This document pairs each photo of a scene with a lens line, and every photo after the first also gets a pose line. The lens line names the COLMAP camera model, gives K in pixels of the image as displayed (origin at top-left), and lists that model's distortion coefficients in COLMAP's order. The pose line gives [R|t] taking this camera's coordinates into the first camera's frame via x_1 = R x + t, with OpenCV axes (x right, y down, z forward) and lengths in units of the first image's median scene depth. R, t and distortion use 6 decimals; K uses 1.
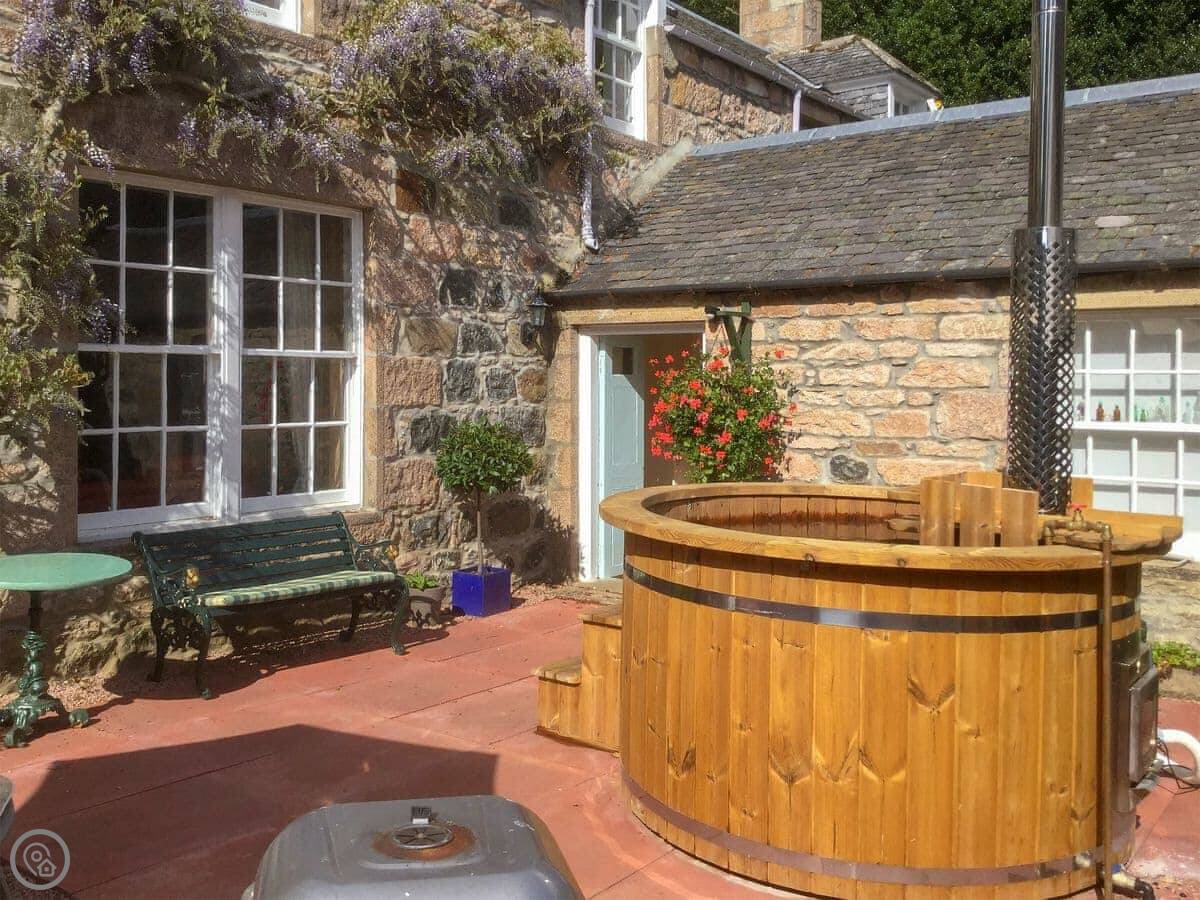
lens RADIAL K [[1108.4, 0, 601.0], [0, 1108.4, 435.9], [0, 0, 1]] dist [0.005504, 0.000000]
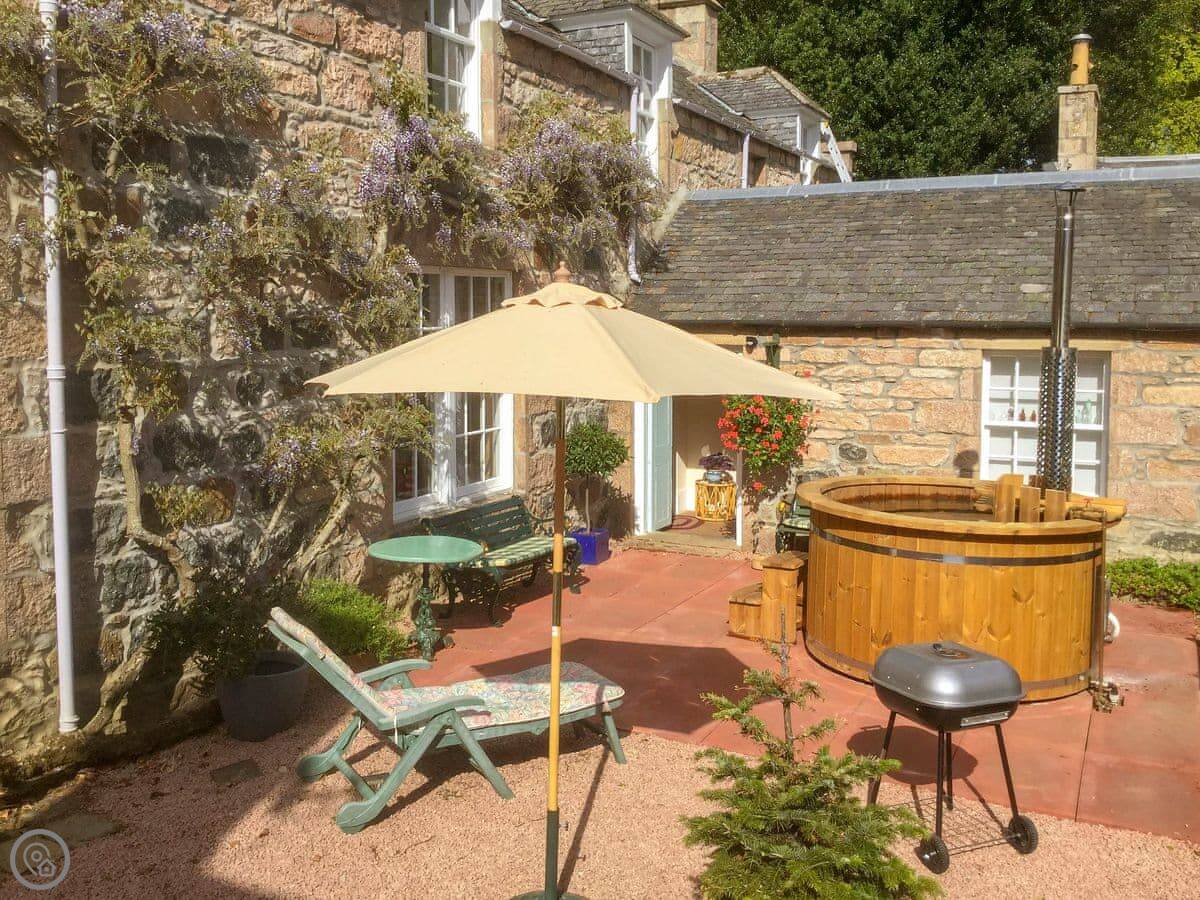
lens RADIAL K [[1108.4, 0, 591.8], [0, 1108.4, 456.3], [0, 0, 1]] dist [0.005504, 0.000000]
pose [[0.984586, -0.027201, 0.172776, -0.358641], [0.013629, 0.996761, 0.079255, -0.083878], [-0.174372, -0.075679, 0.981767, -0.359731]]
